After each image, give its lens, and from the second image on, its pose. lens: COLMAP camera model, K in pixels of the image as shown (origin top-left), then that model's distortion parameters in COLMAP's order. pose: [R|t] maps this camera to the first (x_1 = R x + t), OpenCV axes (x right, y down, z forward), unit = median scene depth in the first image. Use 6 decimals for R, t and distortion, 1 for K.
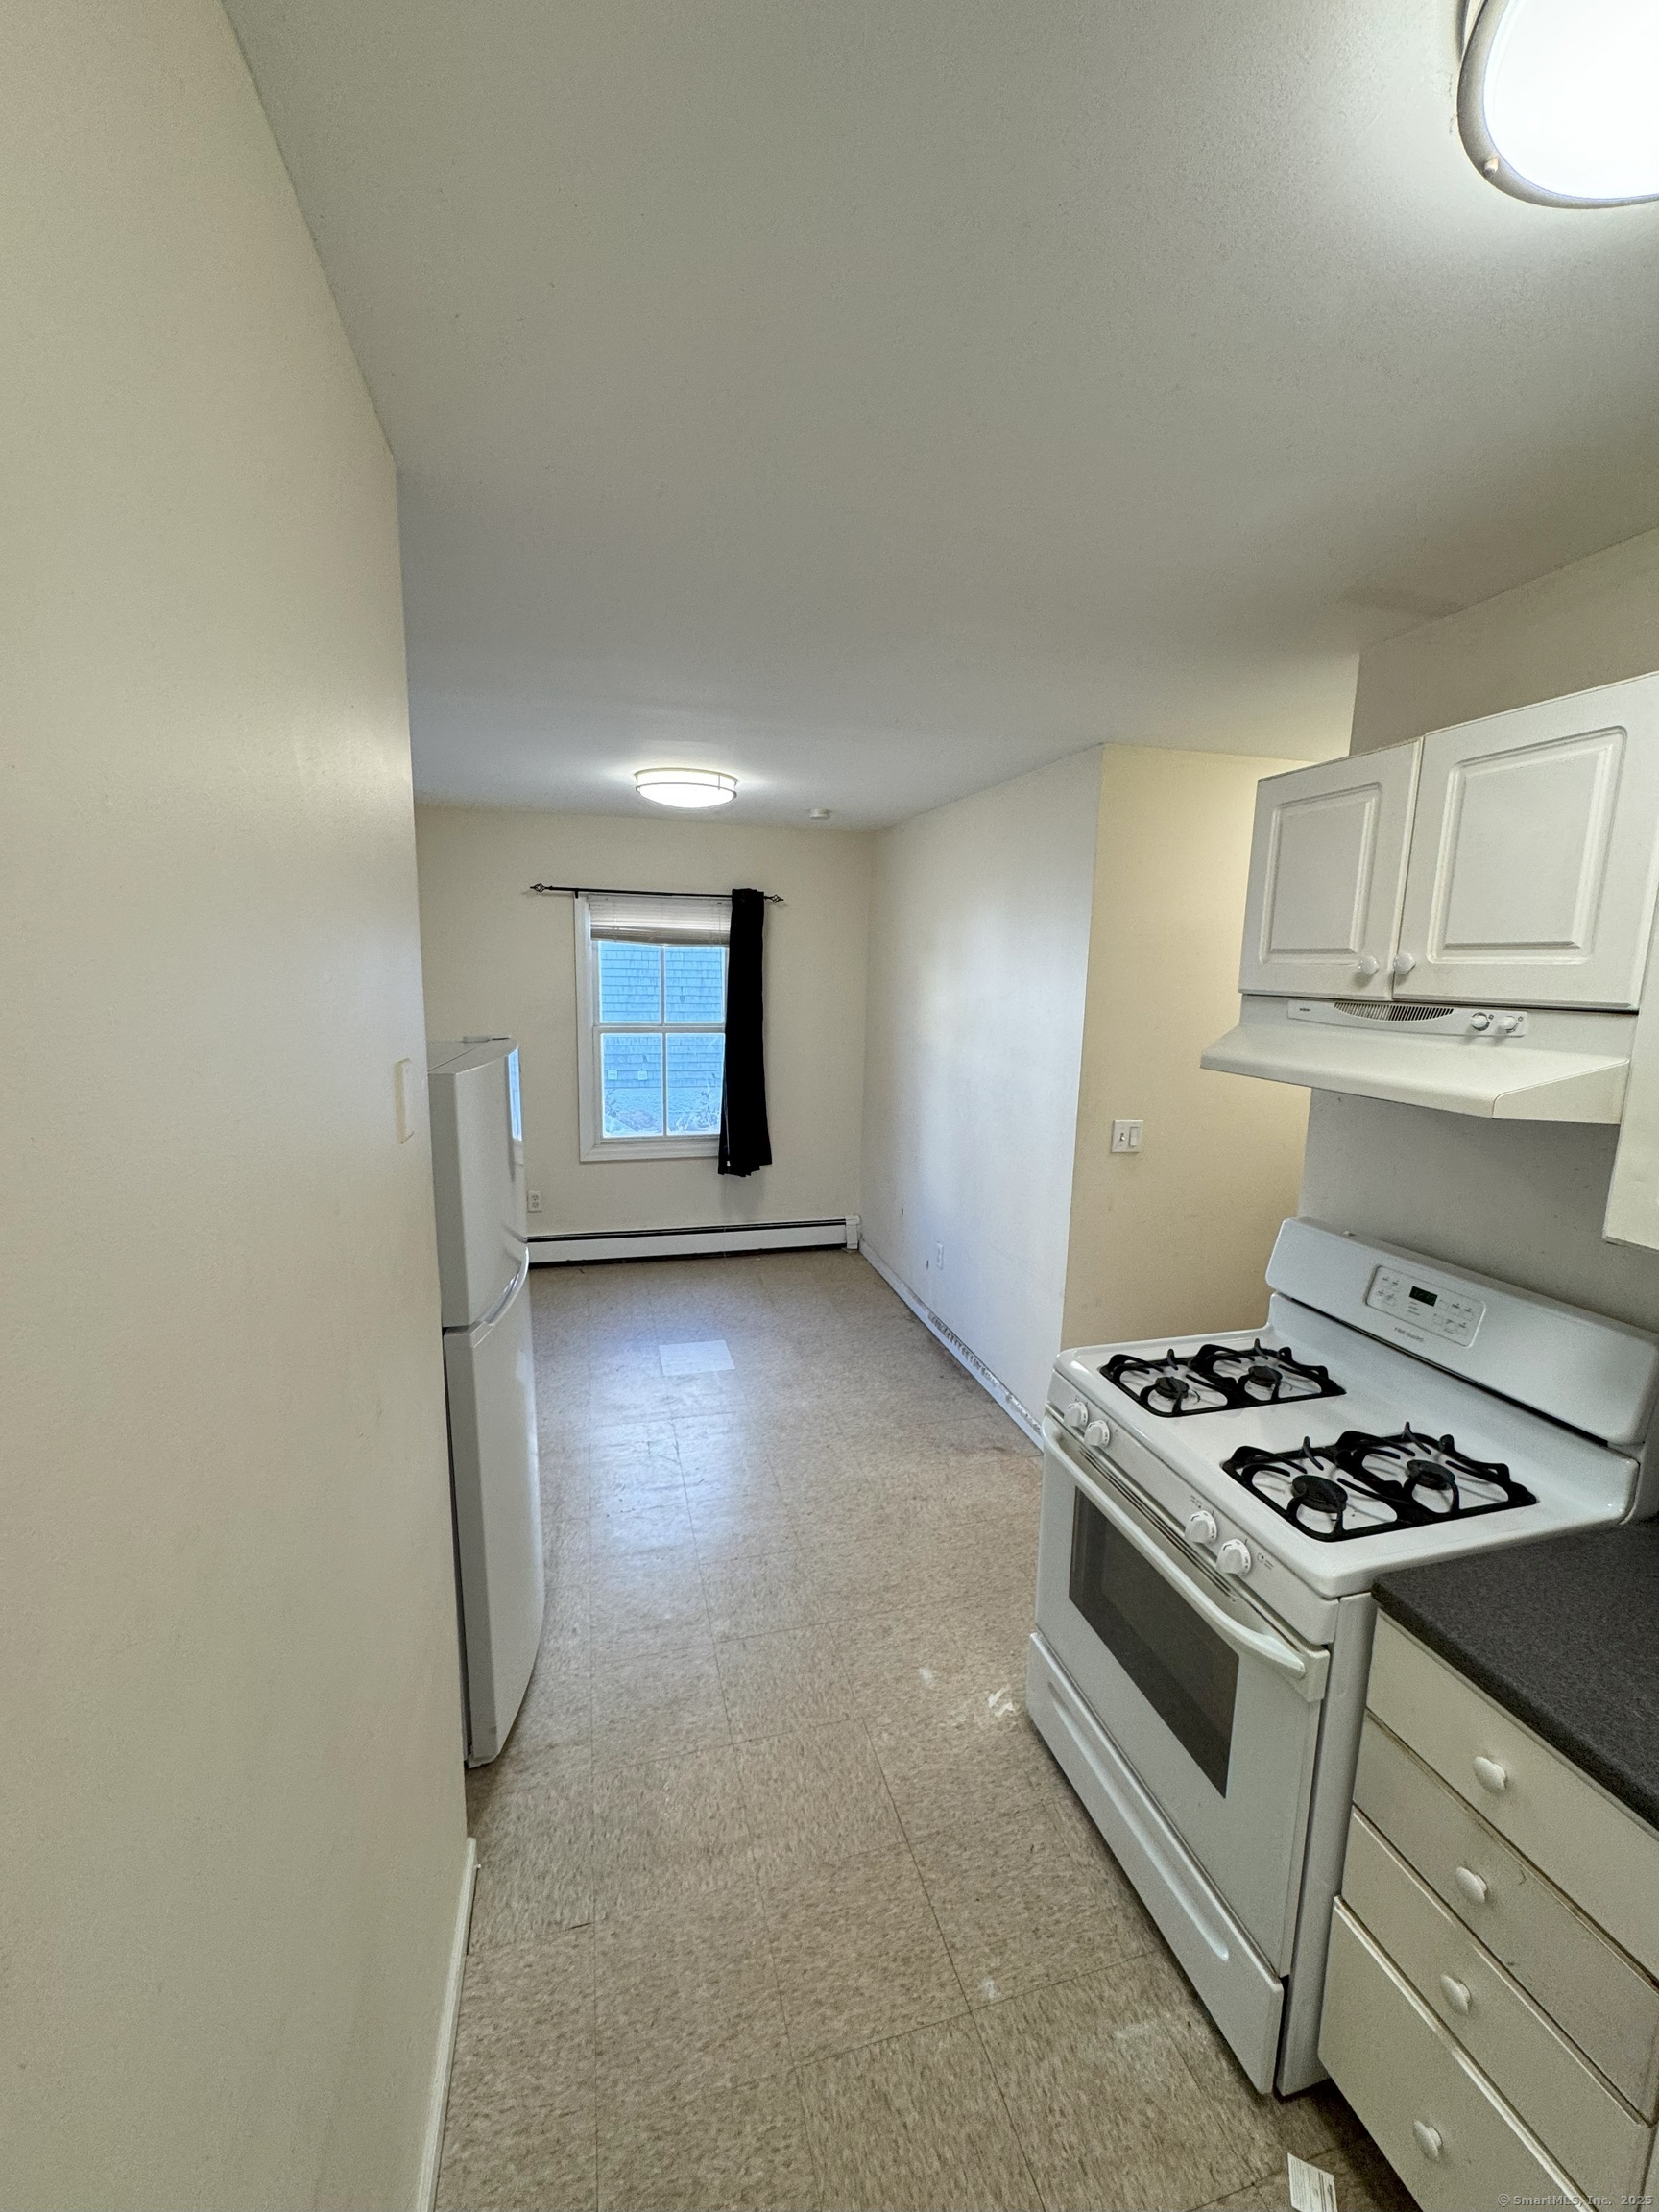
lens RADIAL K [[883.3, 0, 833.7], [0, 883.3, 1105.7], [0, 0, 1]] dist [-0.006061, 0.000993]
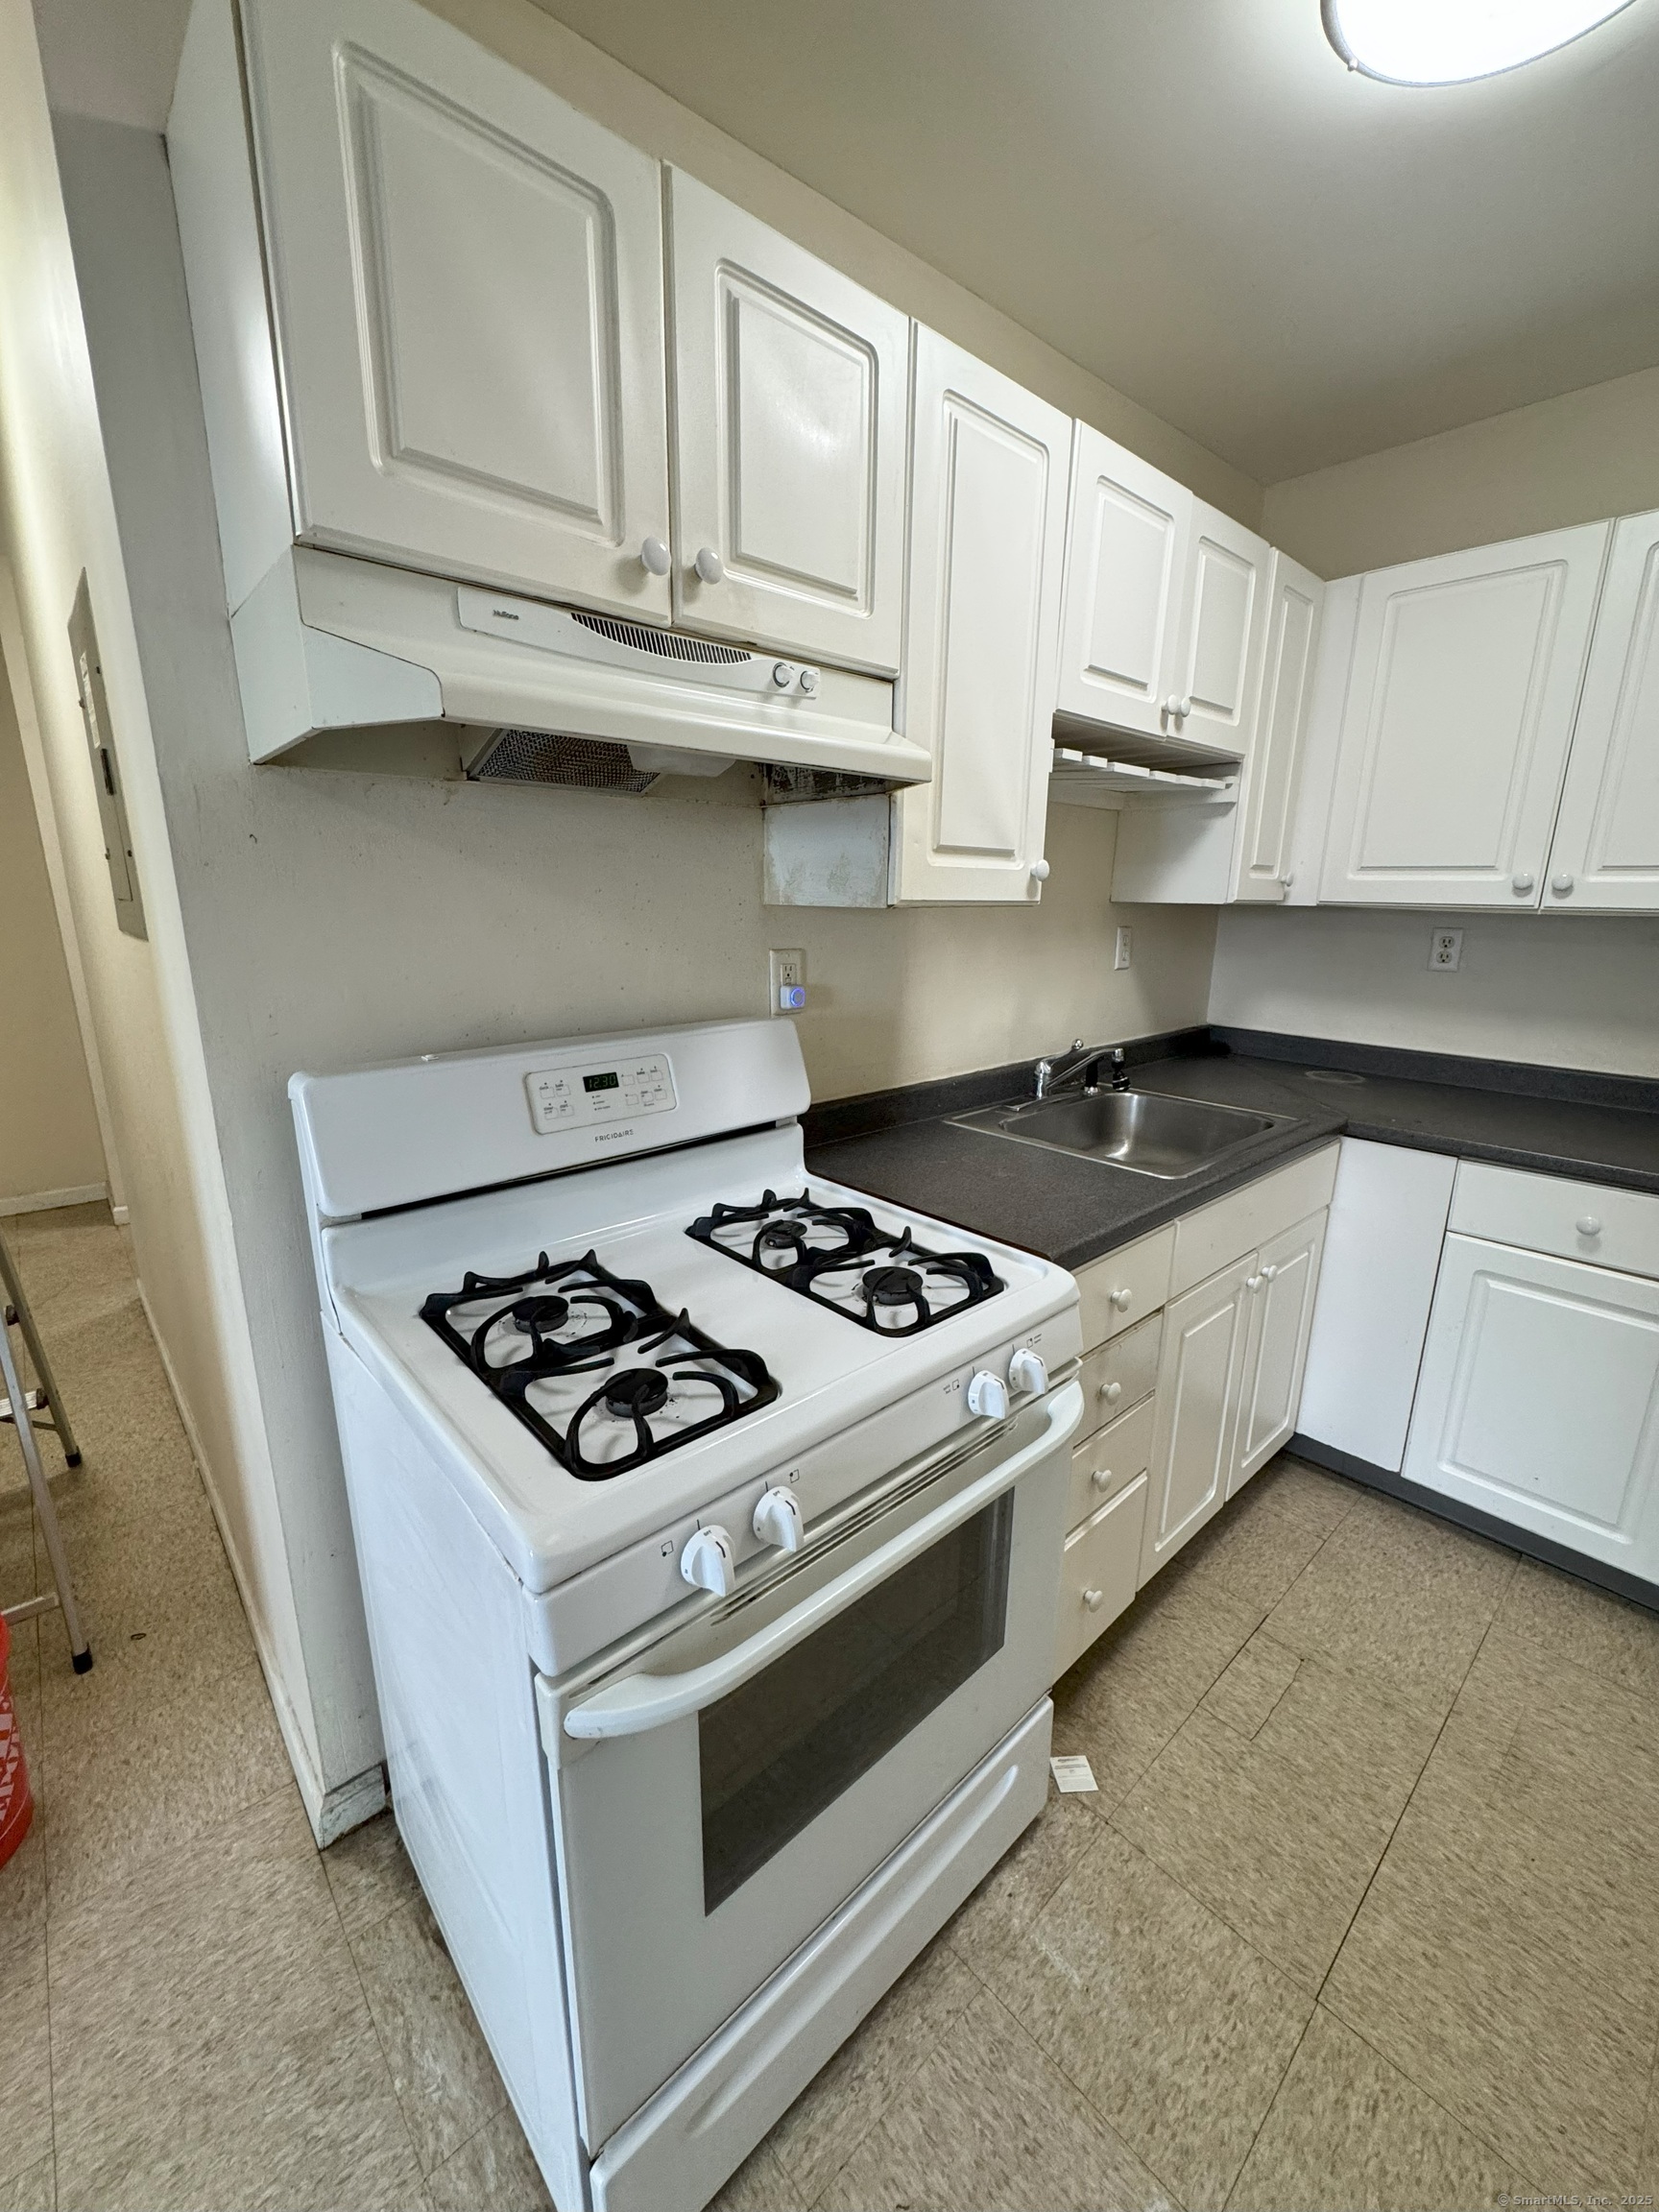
lens RADIAL K [[883.3, 0, 827.2], [0, 883.3, 1103.4], [0, 0, 1]] dist [-0.006061, 0.000993]
pose [[-0.447520, -0.236645, 0.862395, -0.066007], [0.119365, 0.939916, 0.319858, 0.017645], [-0.886272, 0.246083, -0.392385, 1.152845]]
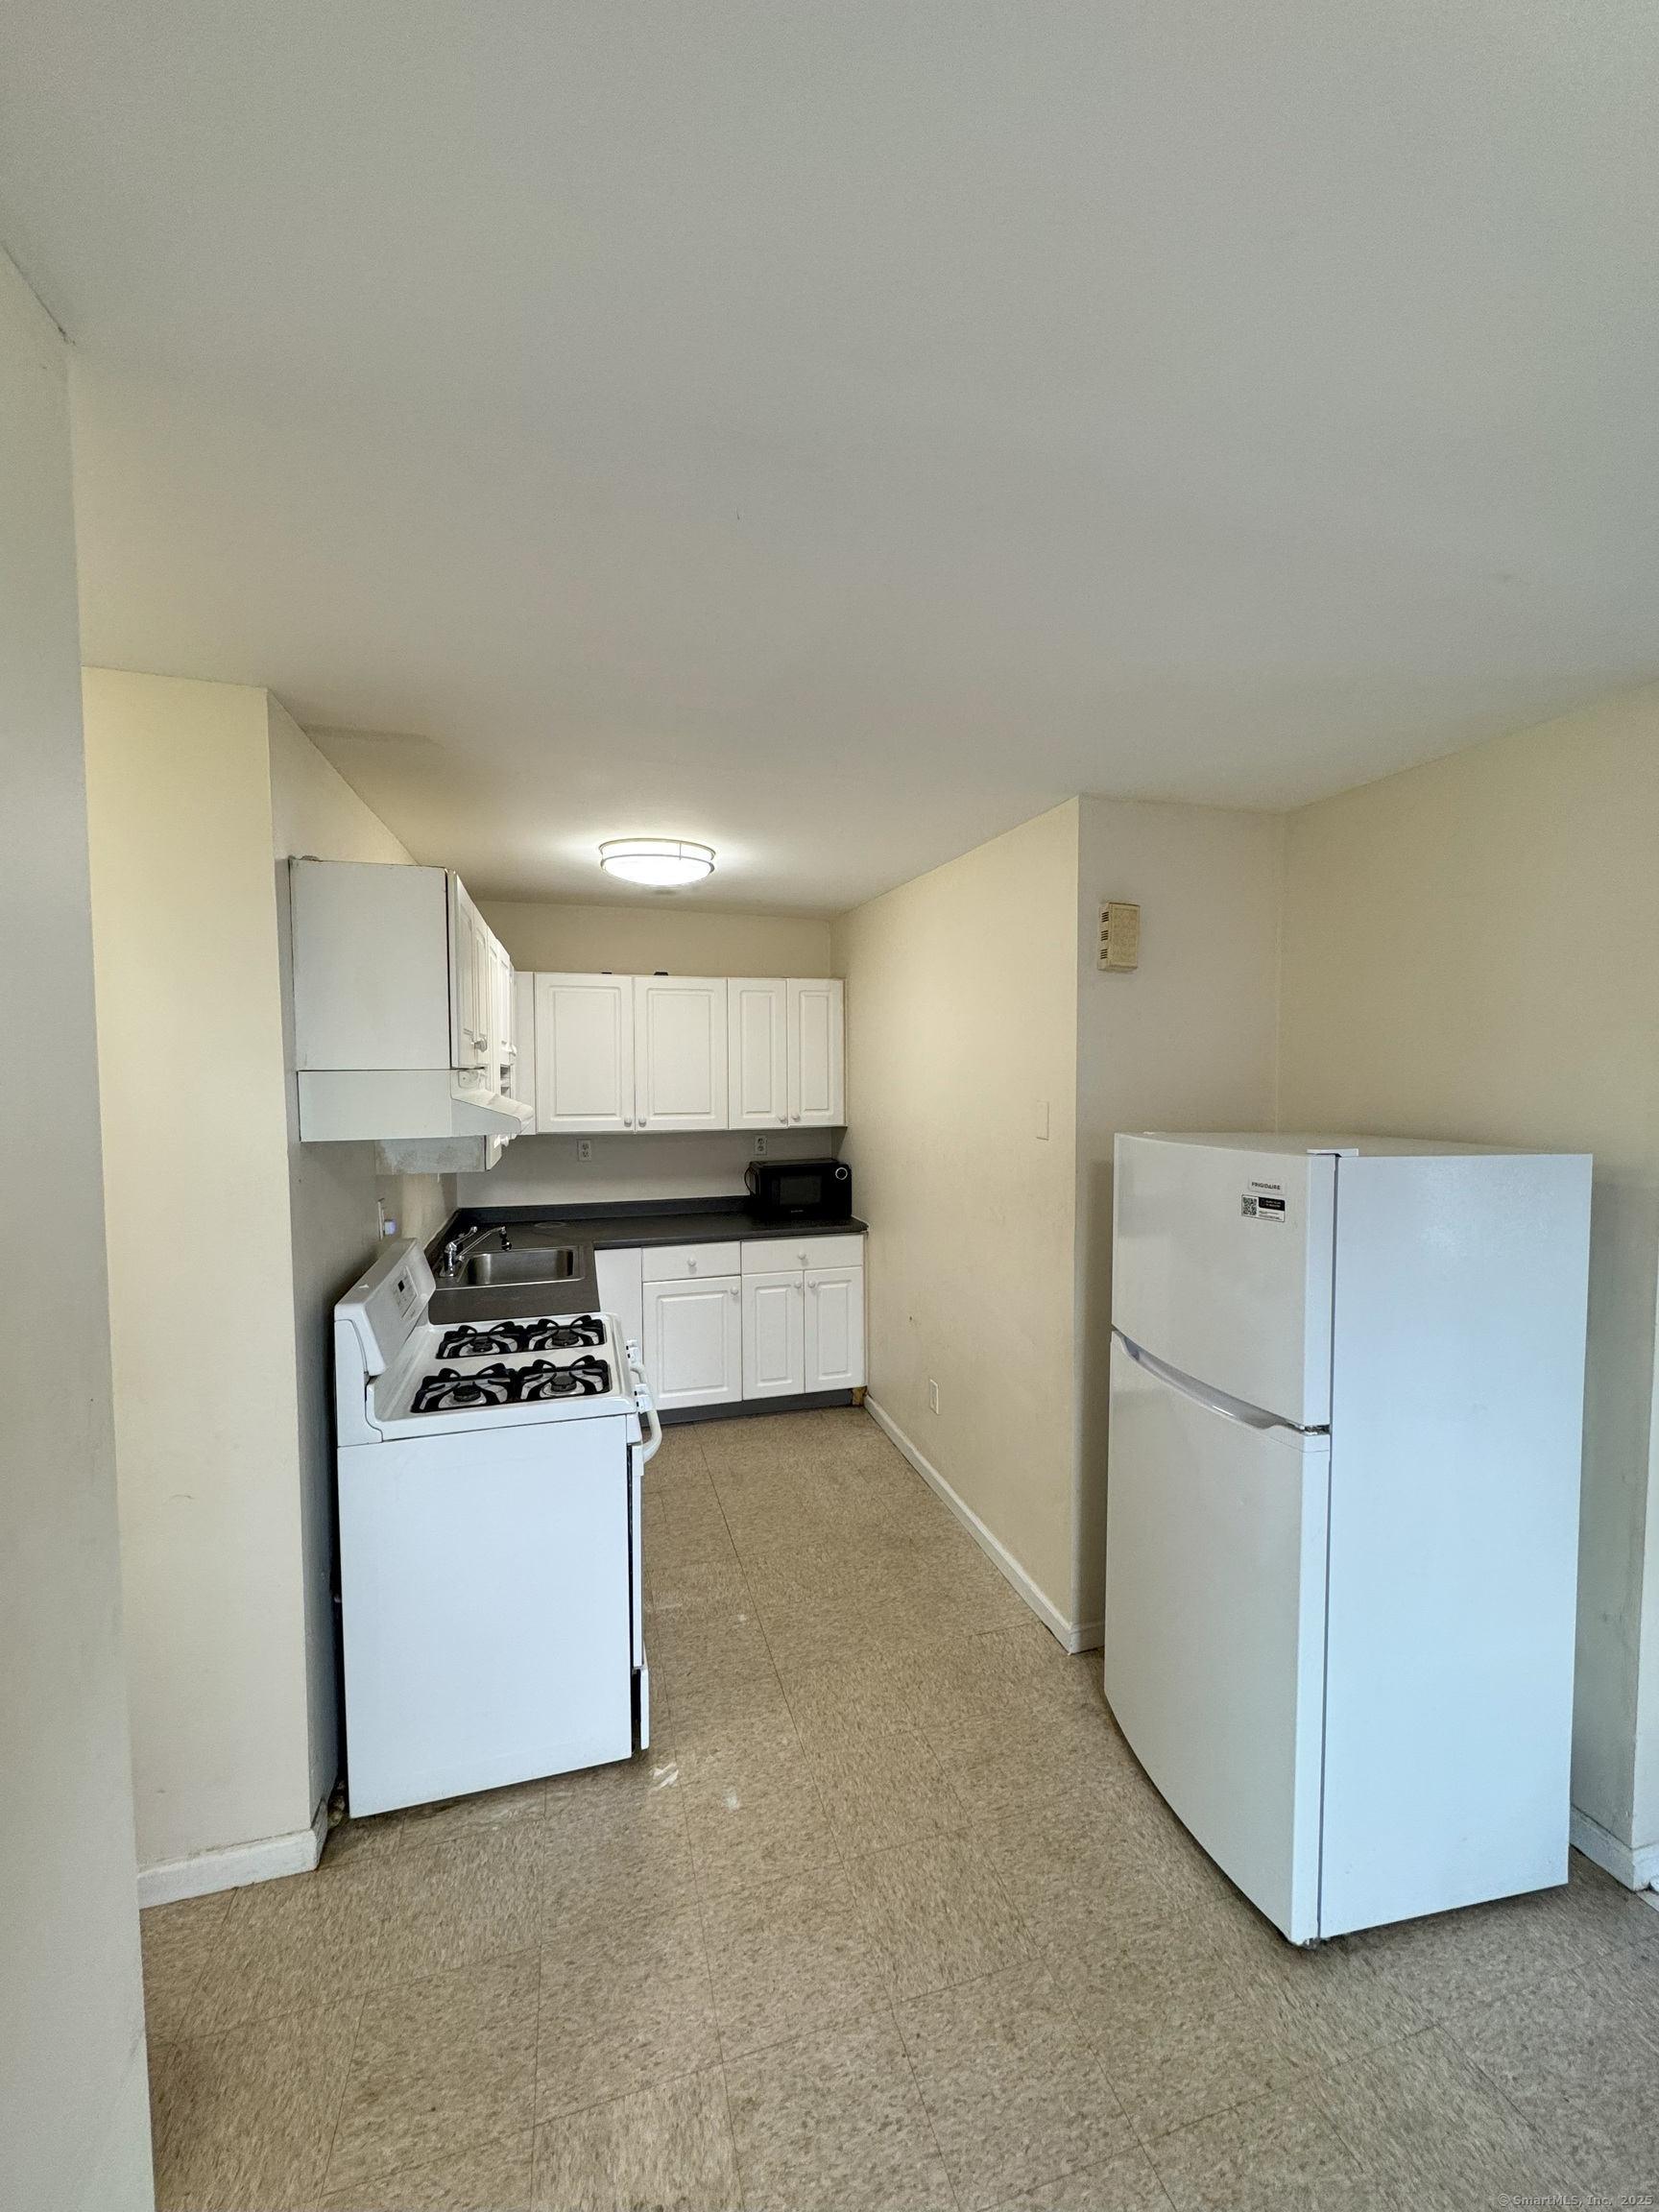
lens RADIAL K [[883.3, 0, 834.7], [0, 883.3, 1108.0], [0, 0, 1]] dist [-0.006061, 0.000993]
pose [[-0.999722, -0.016128, -0.017228, 0.033892], [-0.019303, 0.978824, 0.203789, -0.340753], [0.013577, 0.204065, -0.978863, 2.309614]]
